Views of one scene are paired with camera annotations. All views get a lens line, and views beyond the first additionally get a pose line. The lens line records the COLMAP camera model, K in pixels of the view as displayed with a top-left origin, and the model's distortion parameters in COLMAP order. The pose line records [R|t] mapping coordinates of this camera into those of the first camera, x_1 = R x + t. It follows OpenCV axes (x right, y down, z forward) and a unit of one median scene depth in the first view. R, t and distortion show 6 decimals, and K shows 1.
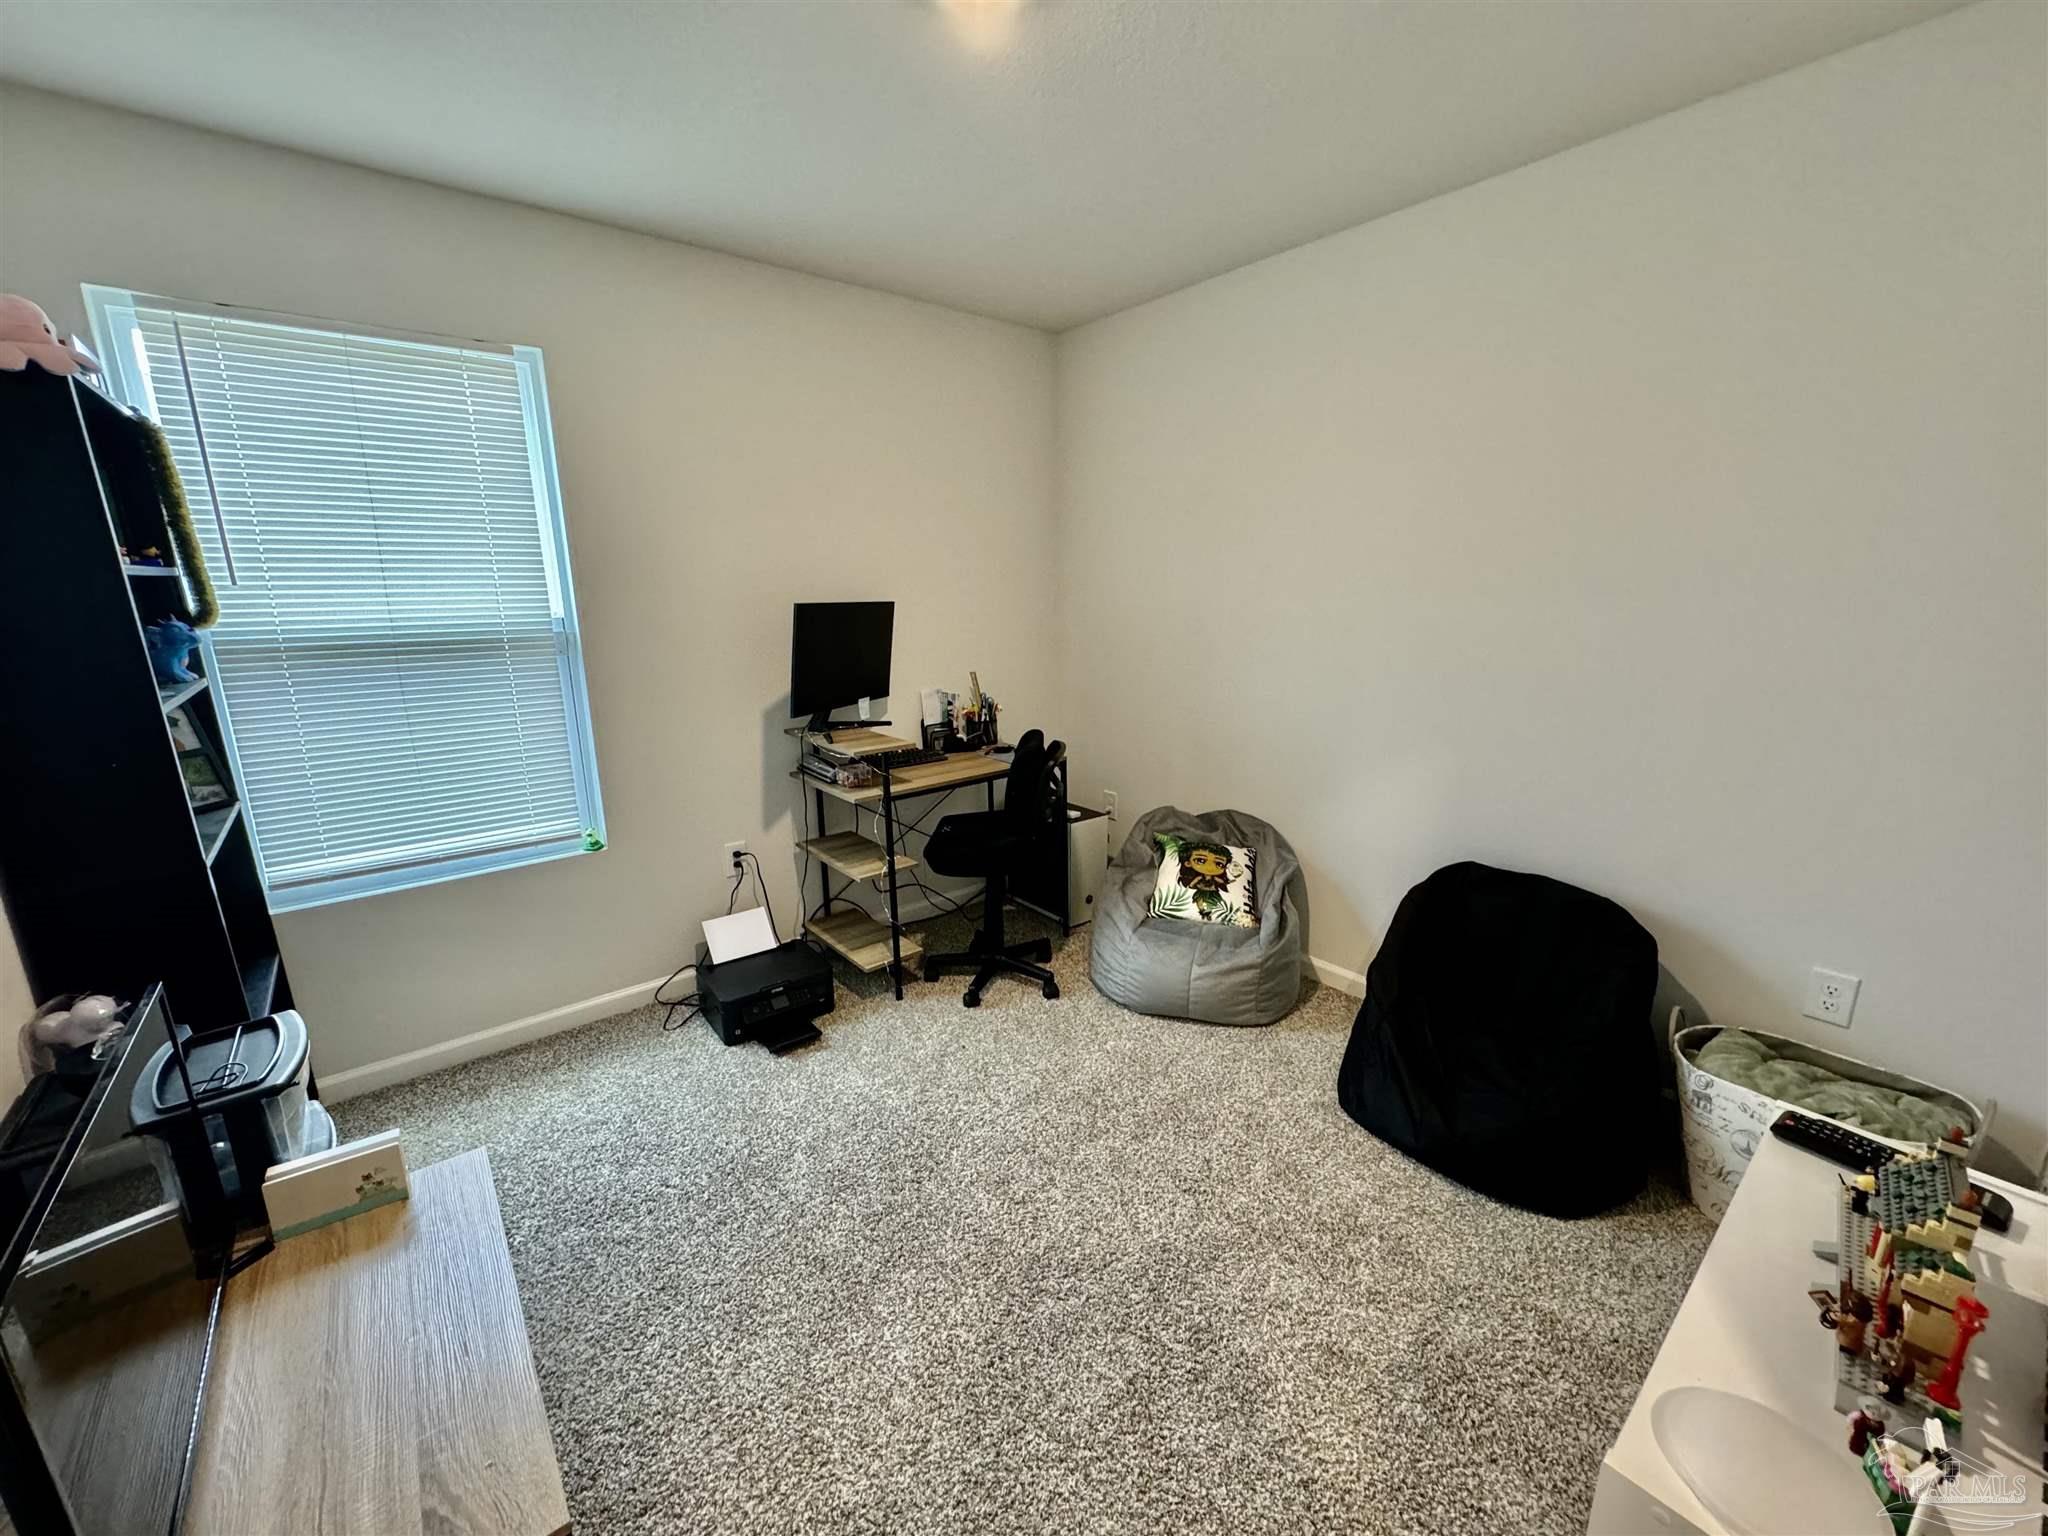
lens RADIAL K [[805.9, 0, 1027.2], [0, 805.9, 774.3], [0, 0, 1]] dist [-0.004006, -0.000020]
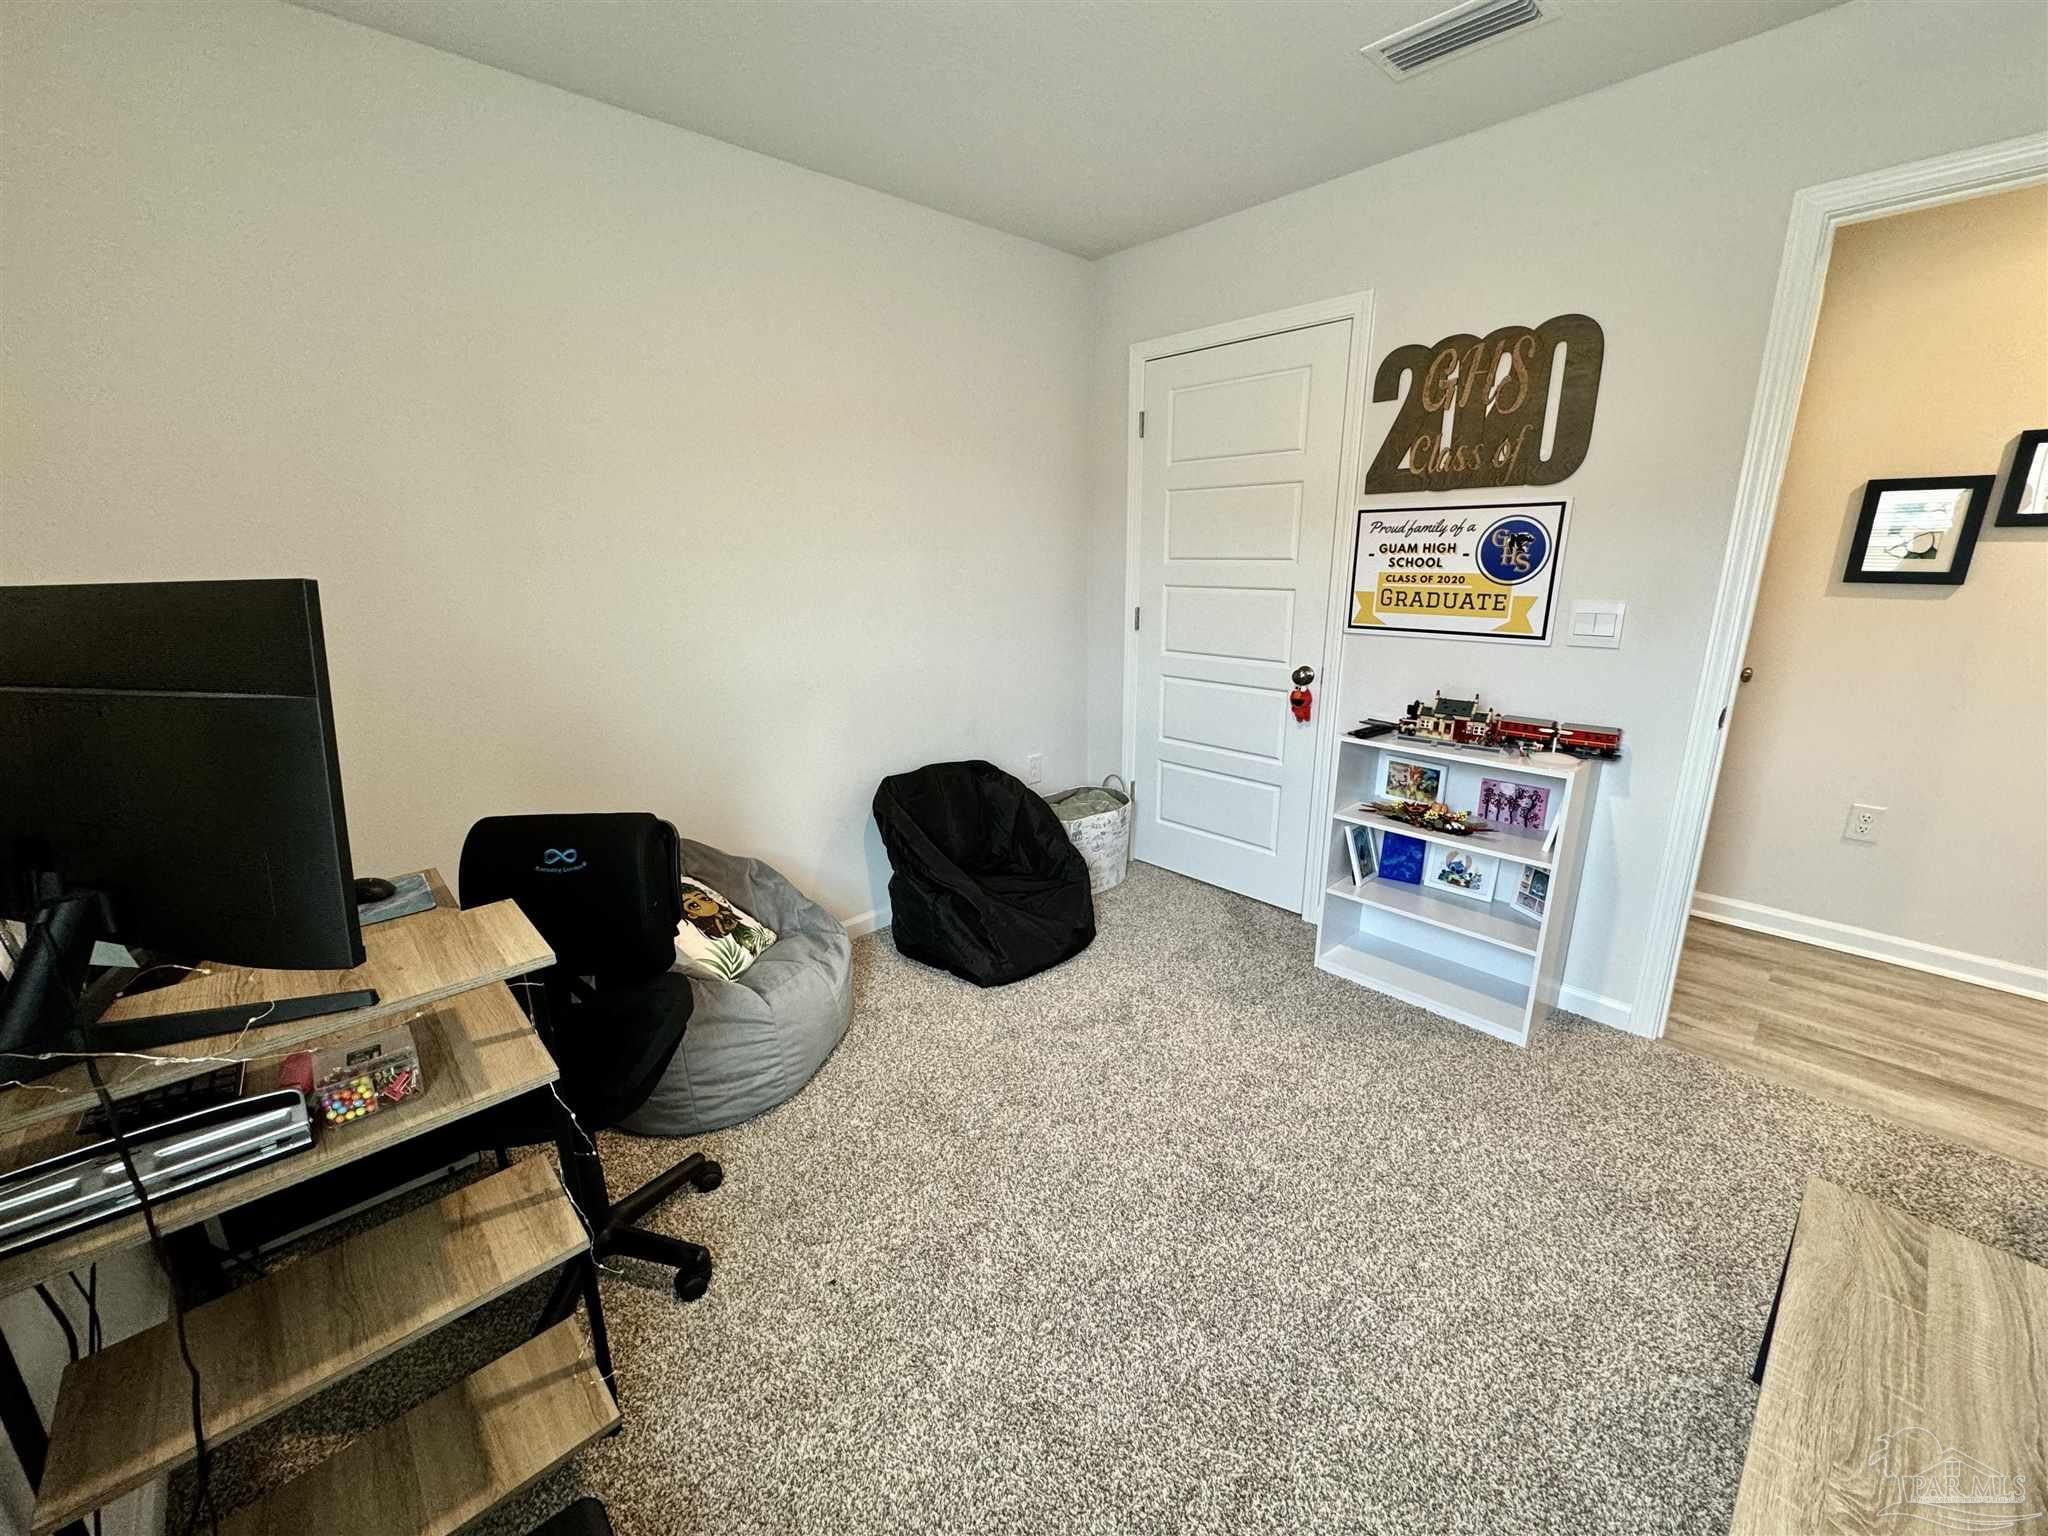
lens RADIAL K [[805.9, 0, 1023.4], [0, 805.9, 765.4], [0, 0, 1]] dist [-0.004006, -0.000020]
pose [[-0.065592, -0.248276, 0.966466, -0.541140], [0.239842, 0.936235, 0.256787, -0.146951], [-0.968594, 0.248642, -0.001863, 0.697192]]
